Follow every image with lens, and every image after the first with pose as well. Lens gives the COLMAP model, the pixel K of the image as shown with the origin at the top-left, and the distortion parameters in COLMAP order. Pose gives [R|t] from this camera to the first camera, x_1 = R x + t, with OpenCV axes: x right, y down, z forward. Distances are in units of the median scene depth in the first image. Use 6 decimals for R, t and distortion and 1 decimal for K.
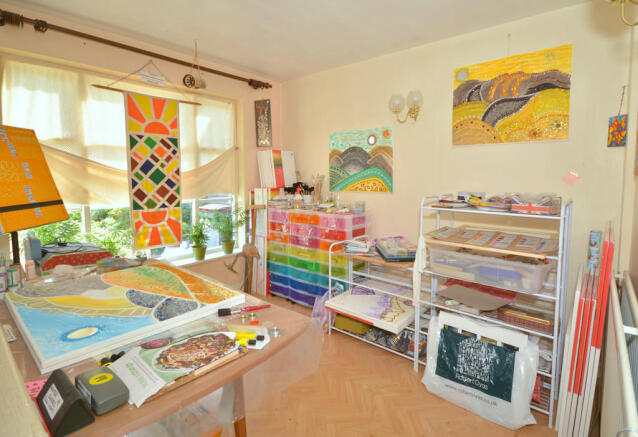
lens RADIAL K [[322.4, 0, 319.0], [0, 322.4, 218.5], [0, 0, 1]] dist [0.000836, 0.000097]
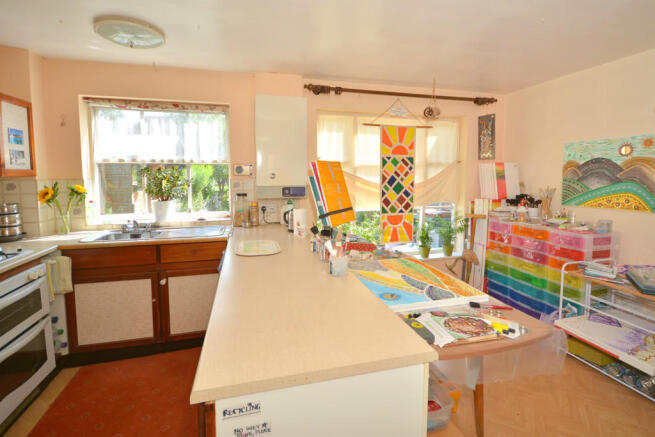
lens RADIAL K [[307.8, 0, 329.1], [0, 307.8, 202.5], [0, 0, 1]] dist [0.014649, -0.011774]
pose [[0.832784, 0.055820, -0.550777, -0.048065], [-0.082310, 0.996330, -0.023478, -0.020905], [0.547445, 0.064887, 0.834322, -0.173684]]
